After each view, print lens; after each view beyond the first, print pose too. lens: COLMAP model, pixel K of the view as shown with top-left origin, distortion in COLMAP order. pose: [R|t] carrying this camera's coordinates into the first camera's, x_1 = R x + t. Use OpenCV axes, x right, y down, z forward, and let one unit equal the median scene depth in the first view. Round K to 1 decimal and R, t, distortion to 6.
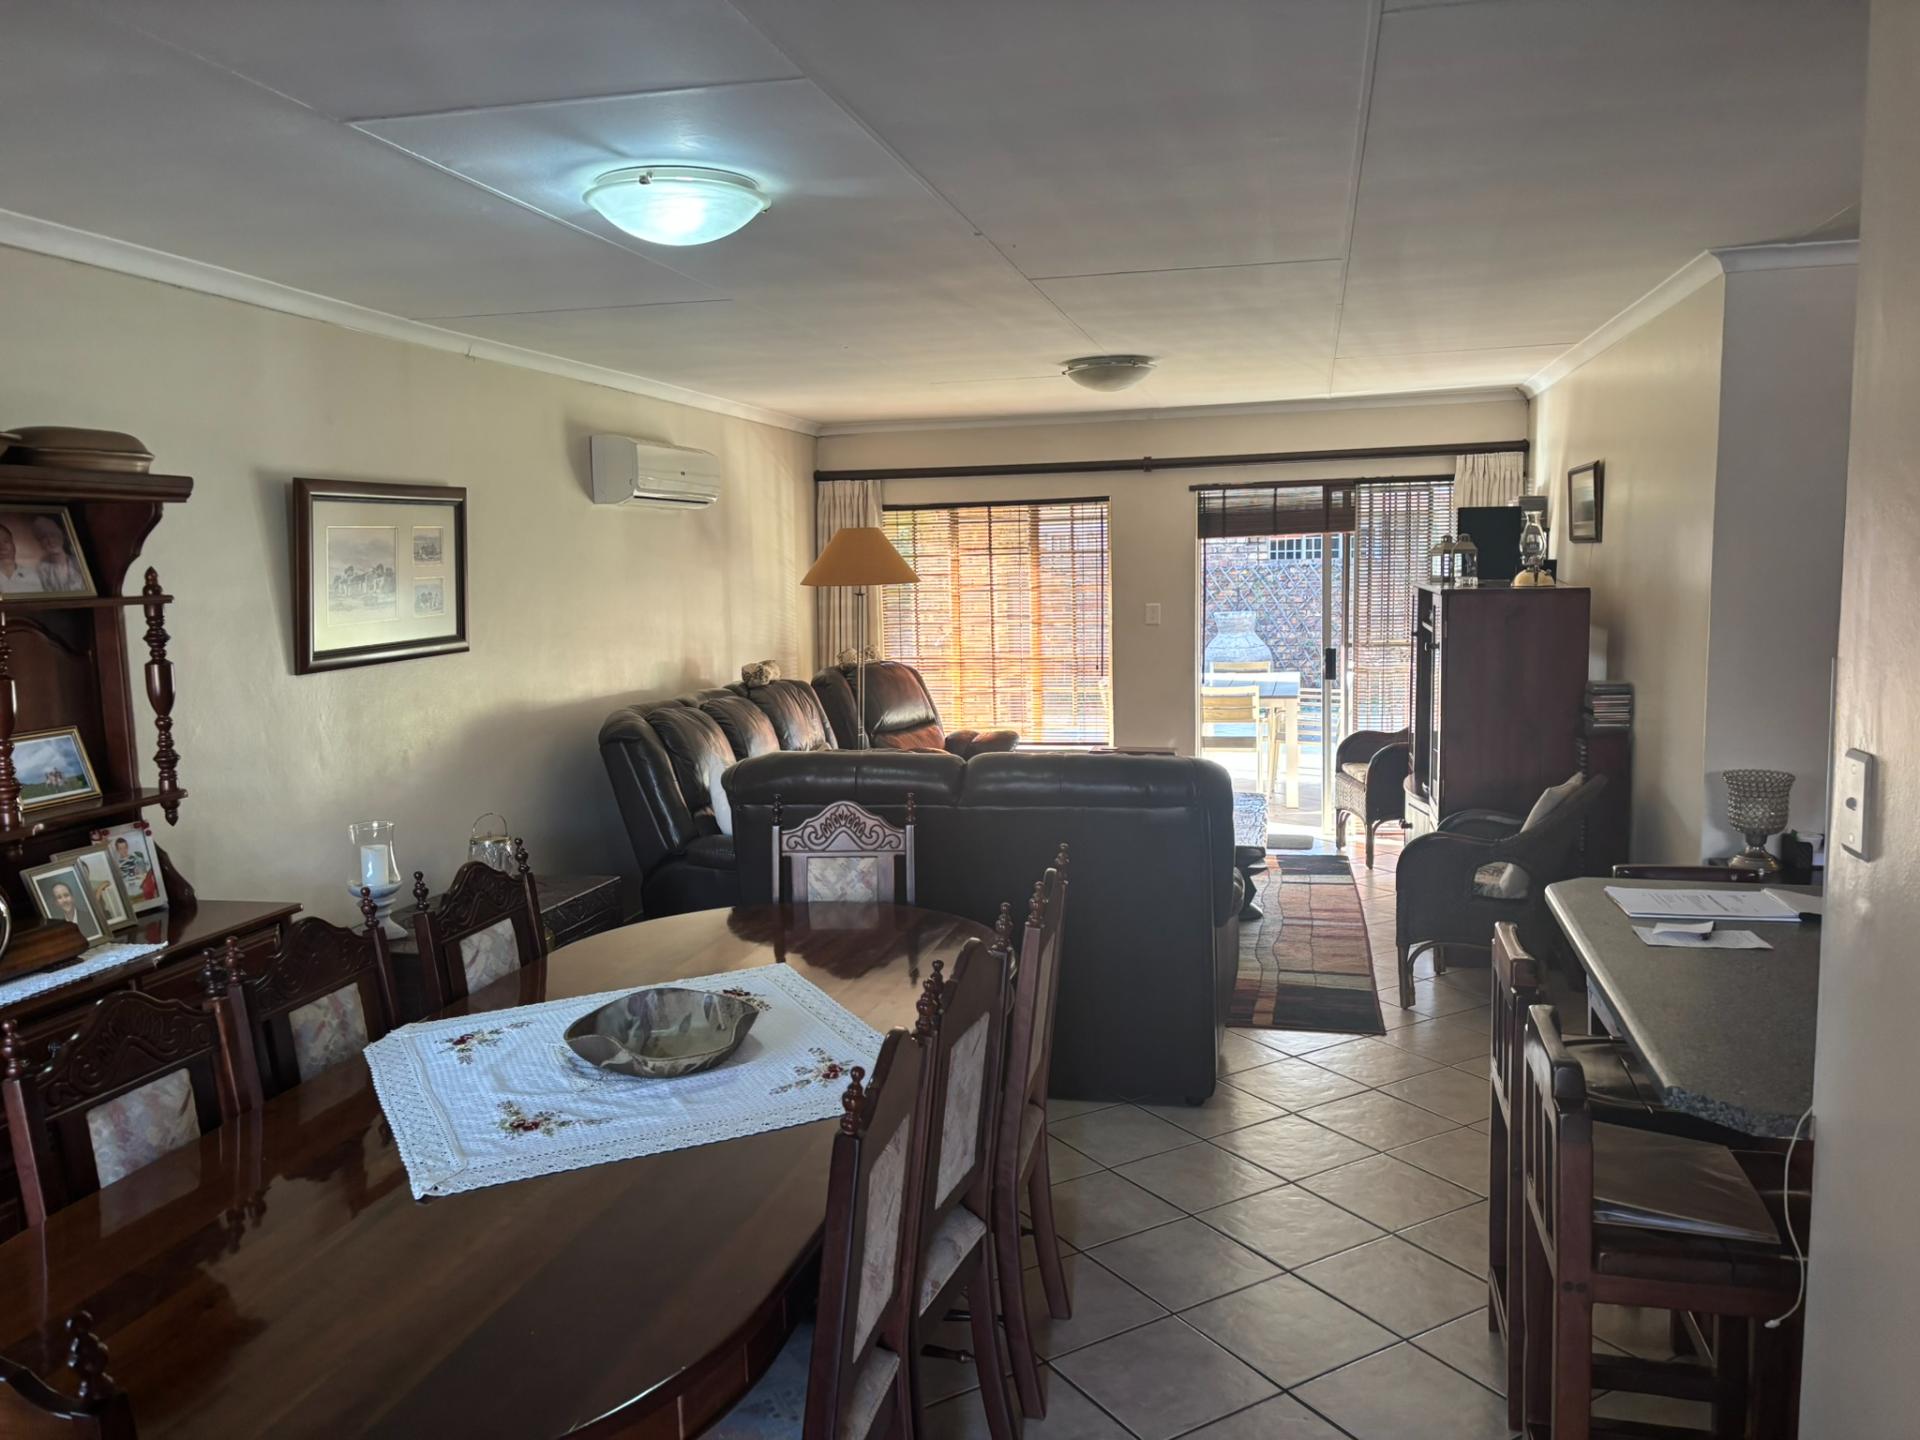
lens RADIAL K [[1448.8, 0, 960.0], [0, 1448.8, 720.0], [0, 0, 1]] dist [0.070290, -0.069464]
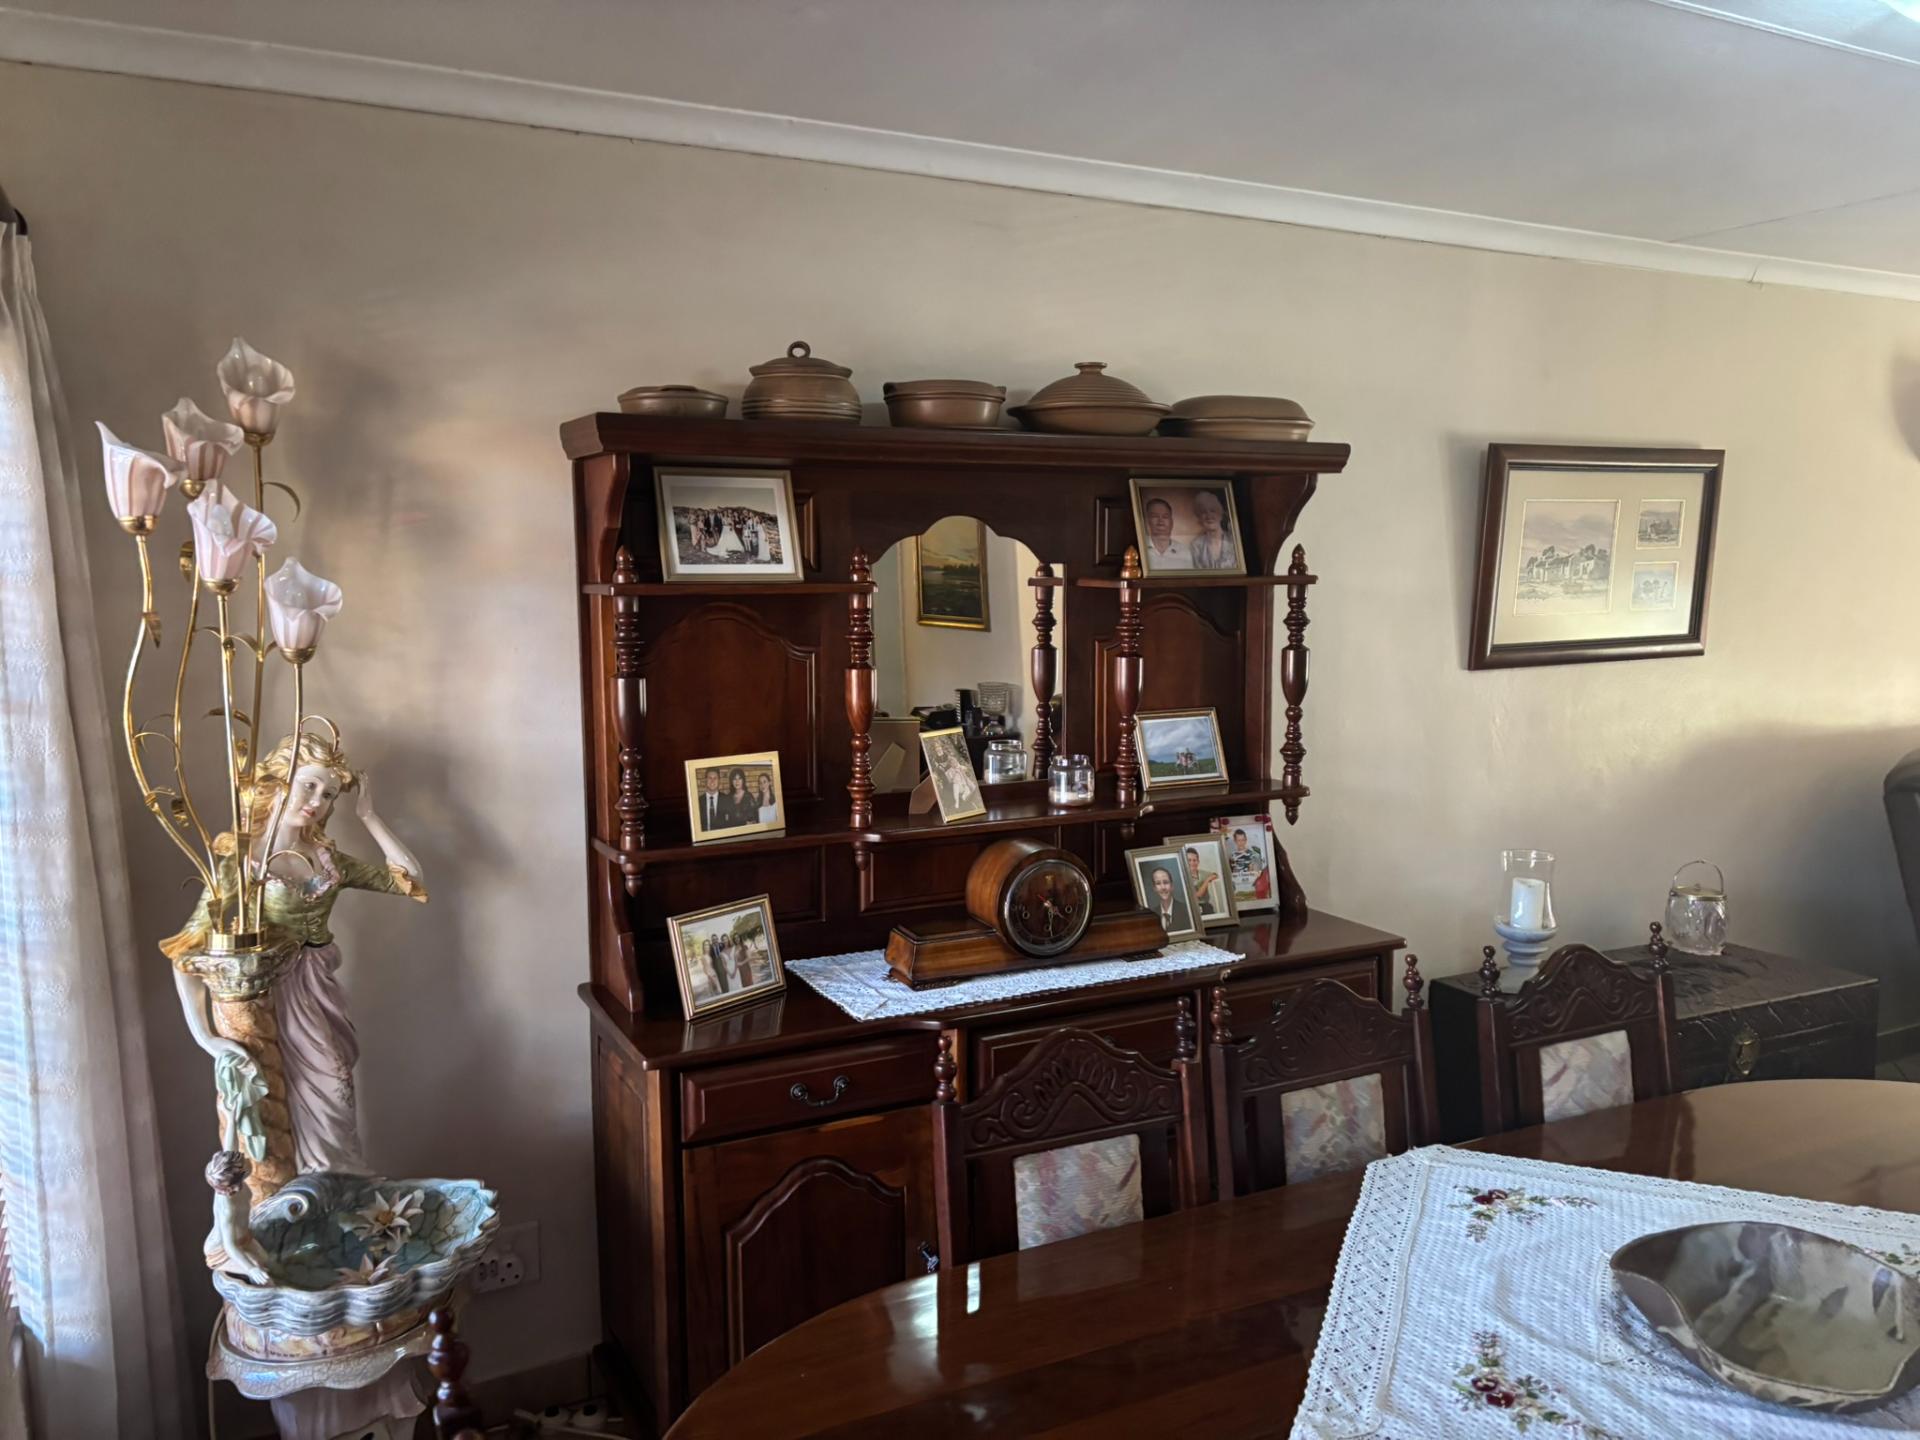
lens RADIAL K [[1448.8, 0, 960.0], [0, 1448.8, 720.0], [0, 0, 1]] dist [0.070290, -0.069464]
pose [[0.653285, 0.108015, -0.749367, 0.007458], [-0.099184, 0.993451, 0.056730, -0.027173], [0.750587, 0.037265, 0.659720, 0.260058]]
